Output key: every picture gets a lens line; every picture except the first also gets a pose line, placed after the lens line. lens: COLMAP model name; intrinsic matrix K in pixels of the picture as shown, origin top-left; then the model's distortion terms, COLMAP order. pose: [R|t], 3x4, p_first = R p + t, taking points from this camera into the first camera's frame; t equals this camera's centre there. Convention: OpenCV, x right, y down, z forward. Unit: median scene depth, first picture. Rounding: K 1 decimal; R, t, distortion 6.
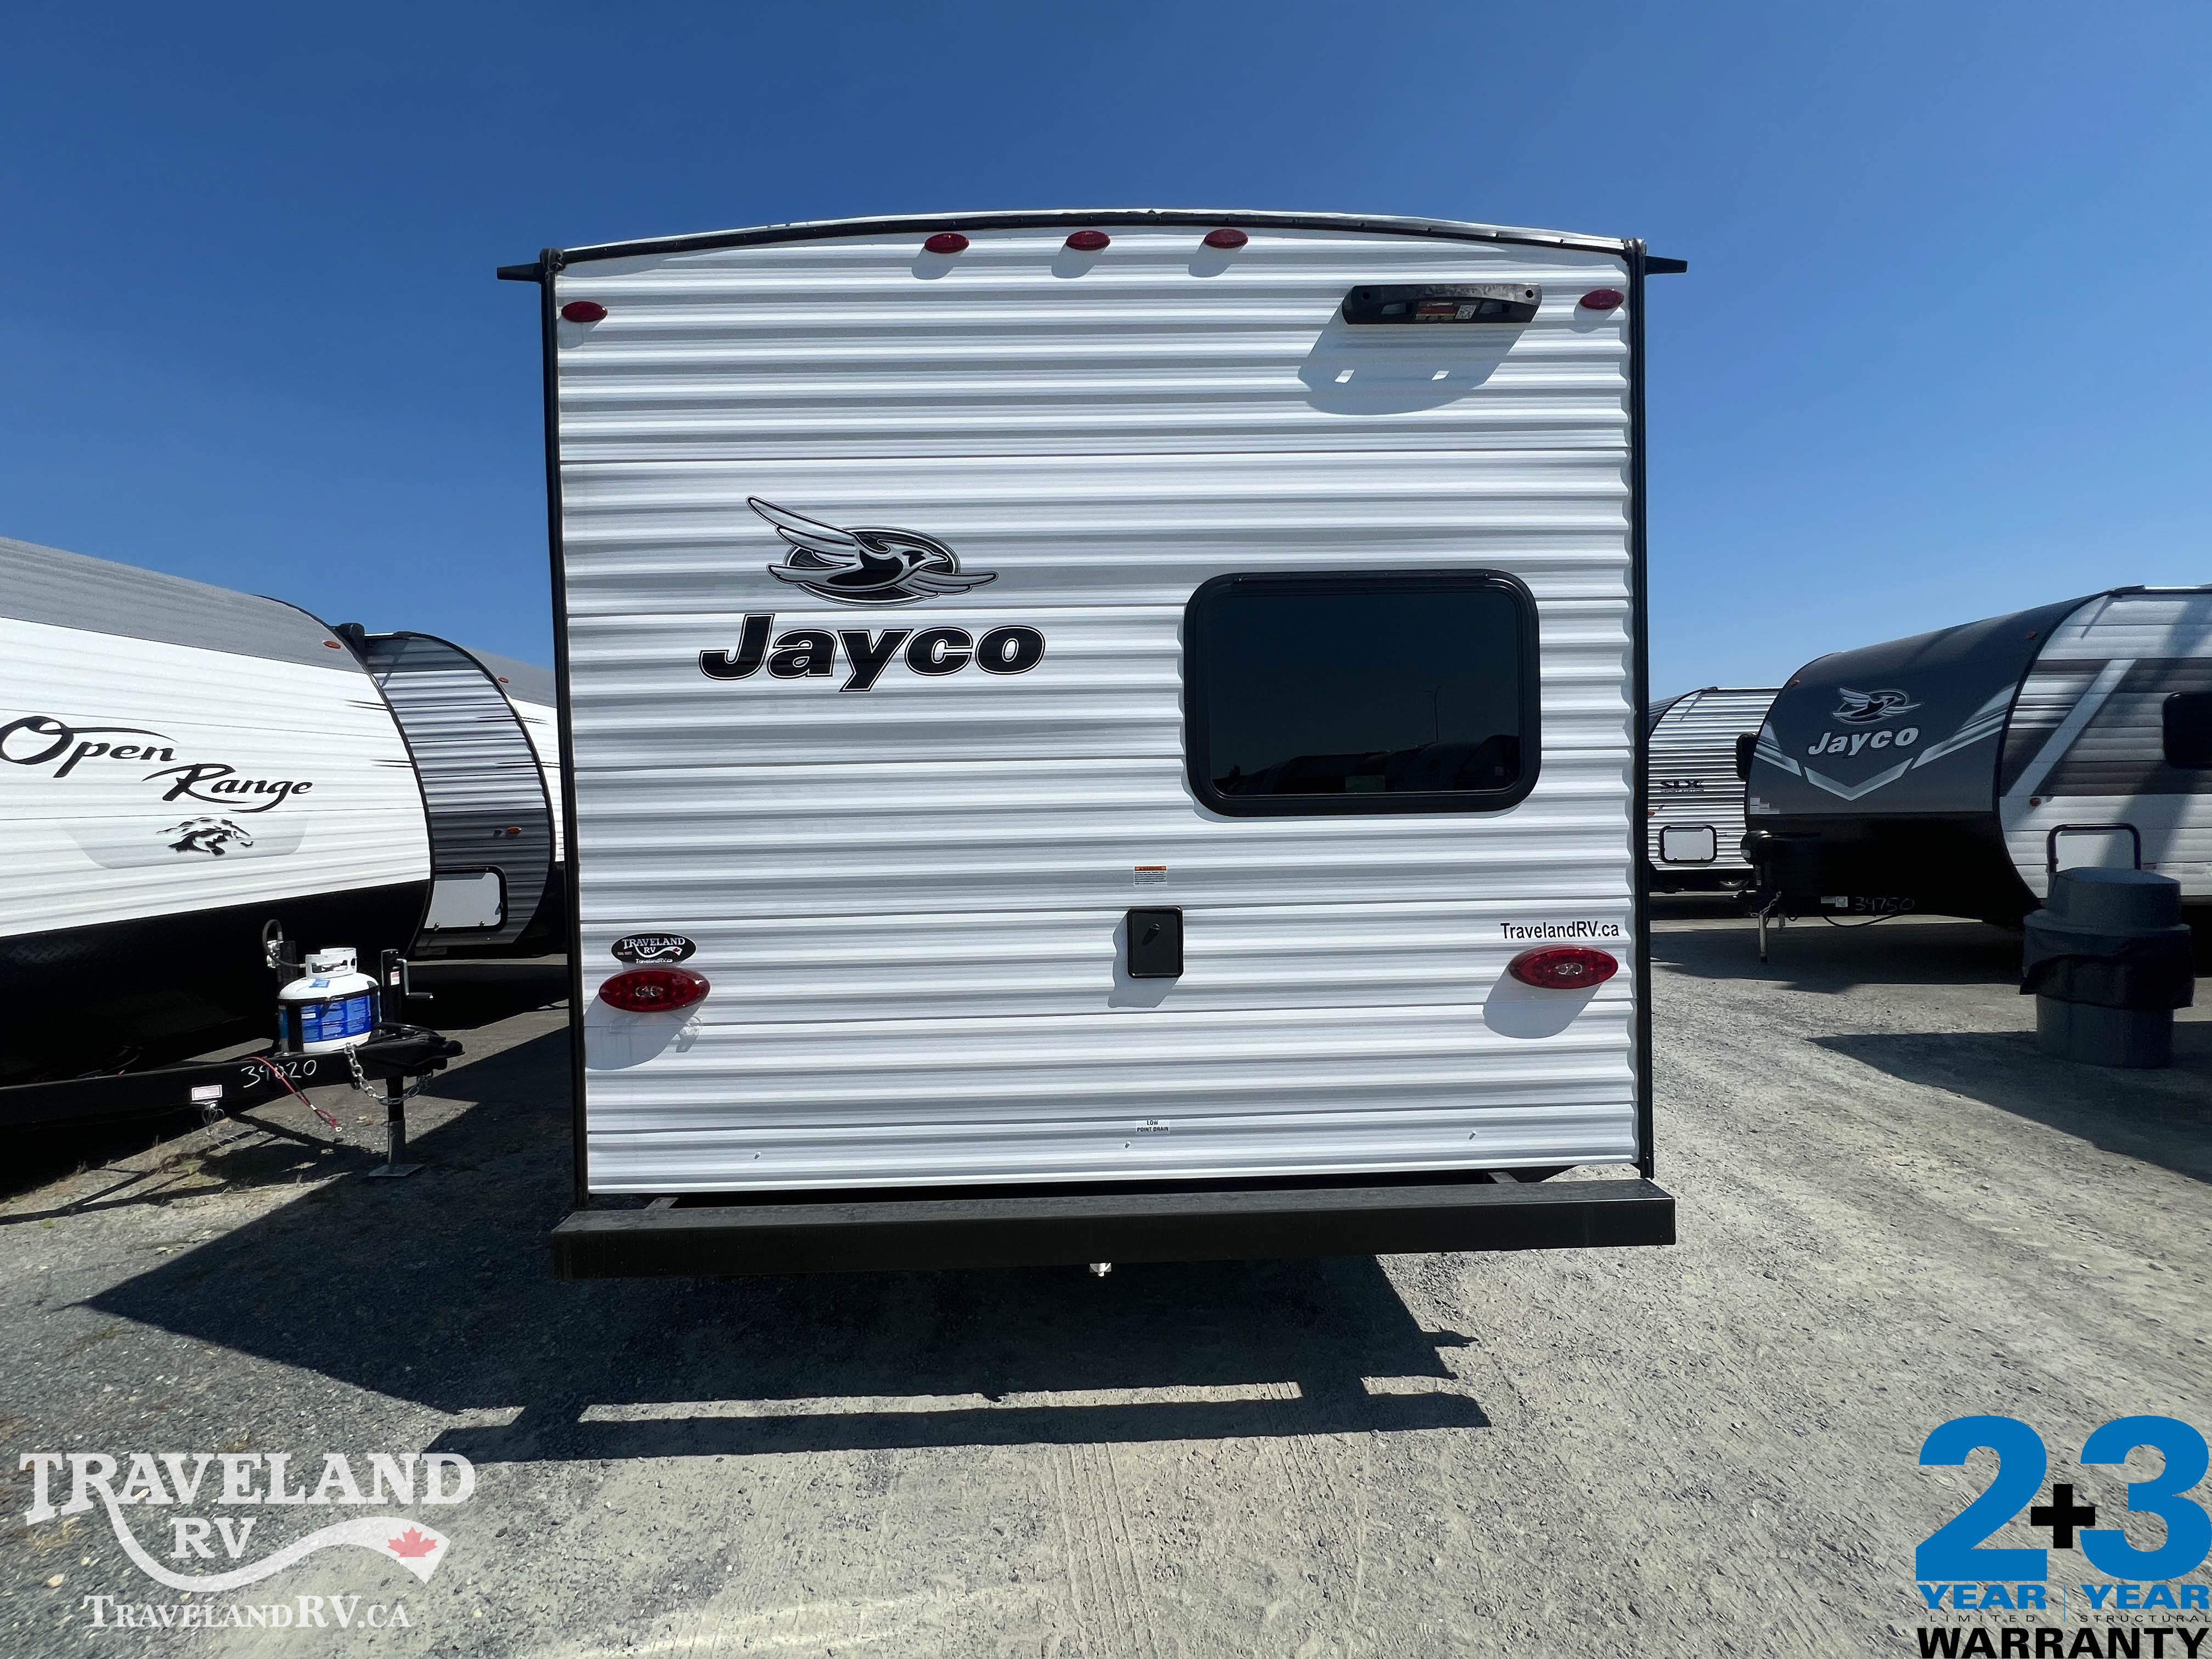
lens RADIAL K [[890.1, 0, 1107.5], [0, 890.1, 826.1], [0, 0, 1]] dist [-0.003208, 0.001430]
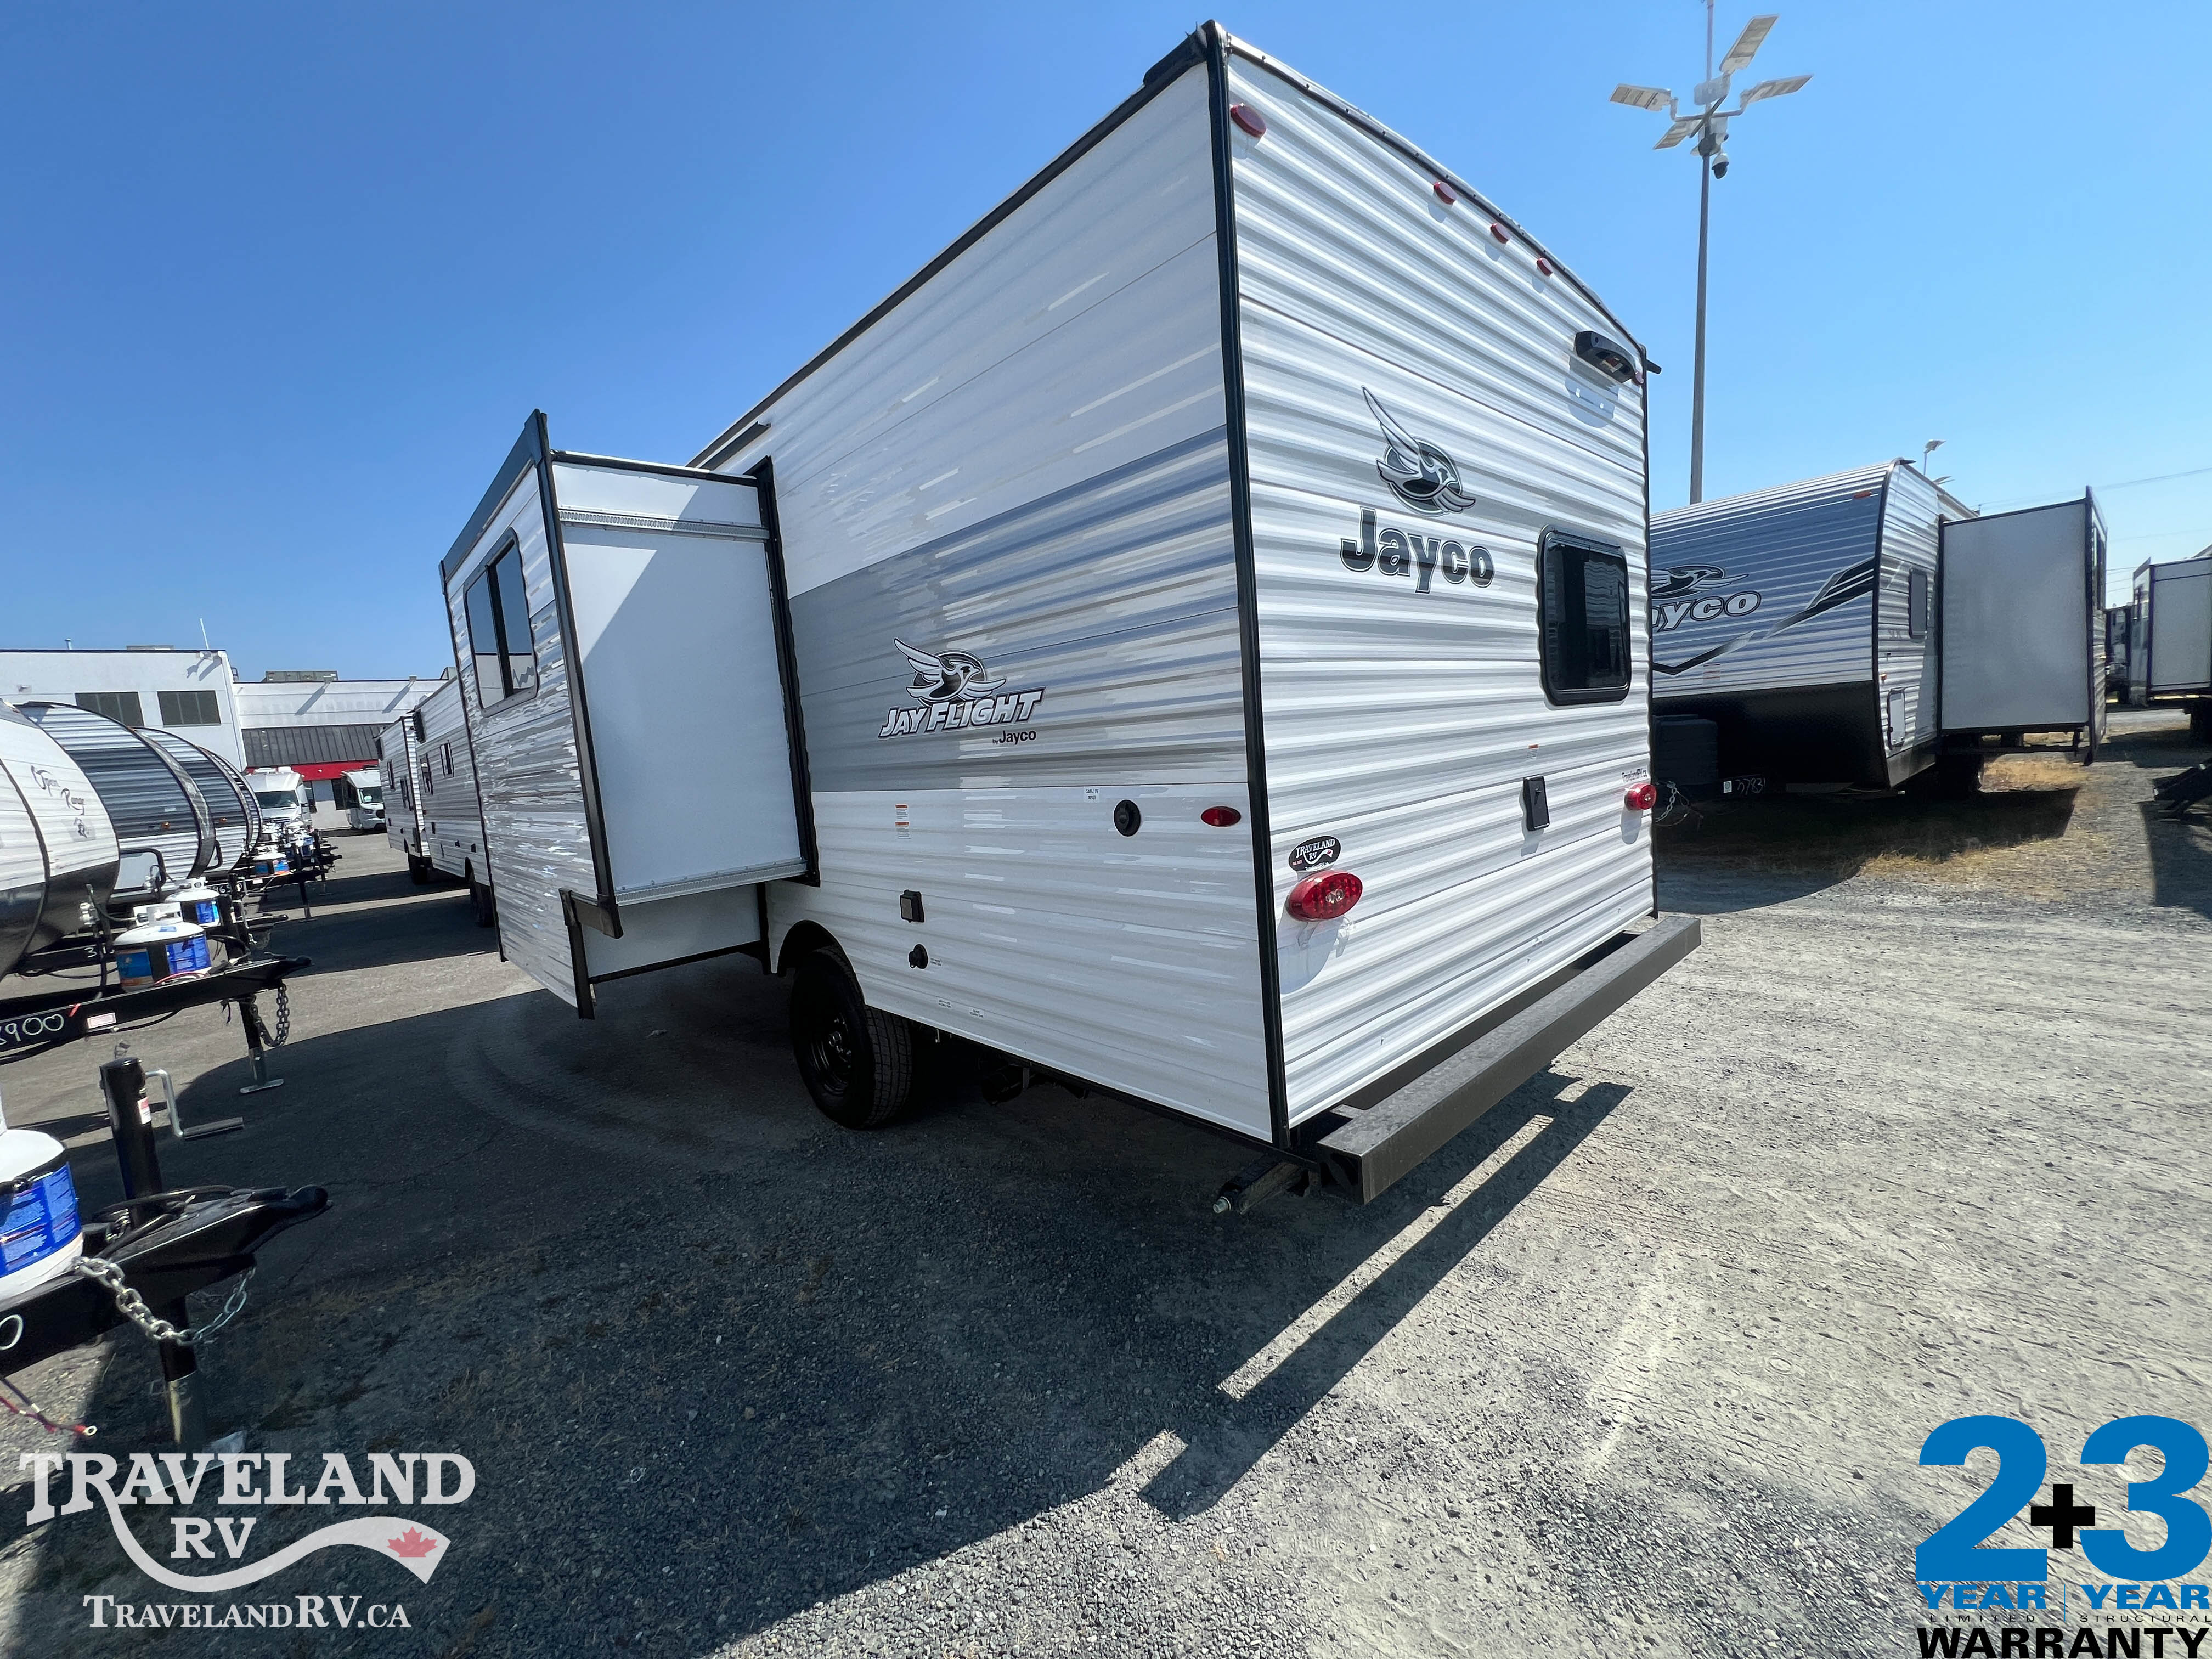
lens RADIAL K [[890.1, 0, 1103.1], [0, 890.1, 824.9], [0, 0, 1]] dist [-0.003208, 0.001430]
pose [[0.743456, -0.101327, 0.661065, -1.295685], [0.077673, 0.994849, 0.065135, 0.028524], [-0.664259, 0.002922, 0.747496, 0.443613]]
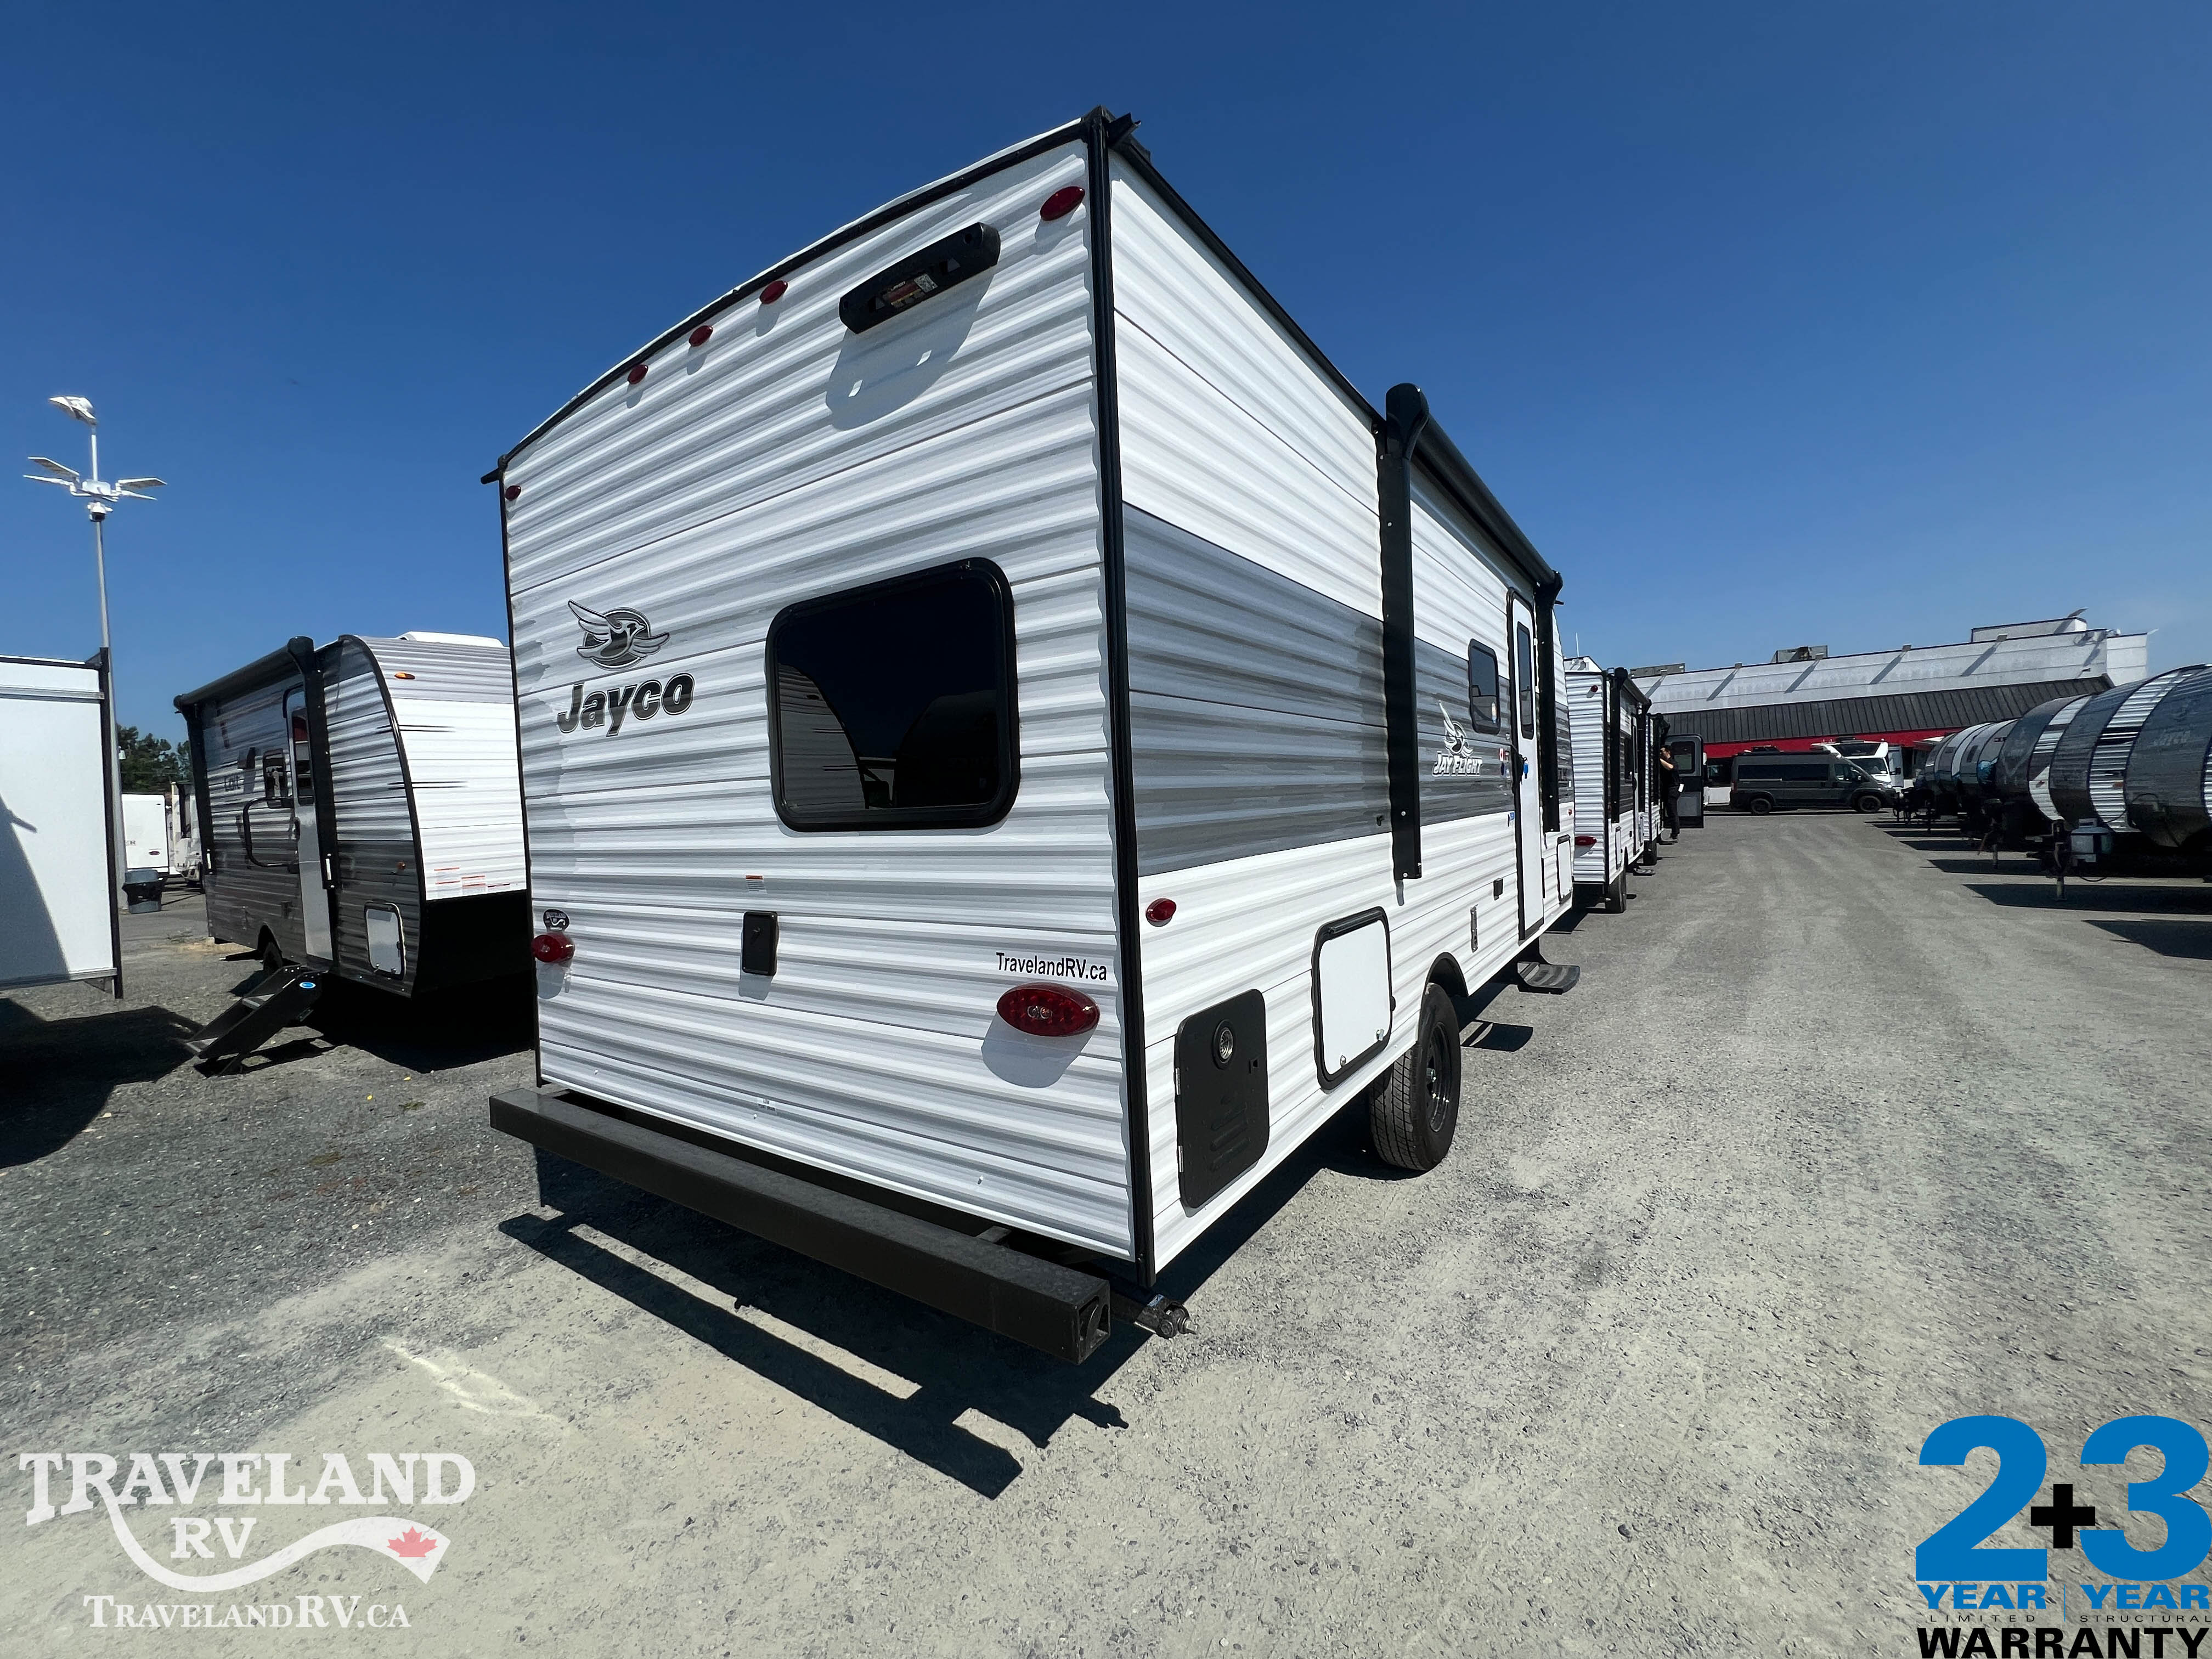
lens RADIAL K [[890.1, 0, 1103.1], [0, 890.1, 826.9], [0, 0, 1]] dist [-0.003208, 0.001430]
pose [[0.811171, 0.003435, -0.584799, 1.068091], [0.011231, 0.999707, 0.021450, -0.035758], [0.584701, -0.023967, 0.810894, 0.344821]]
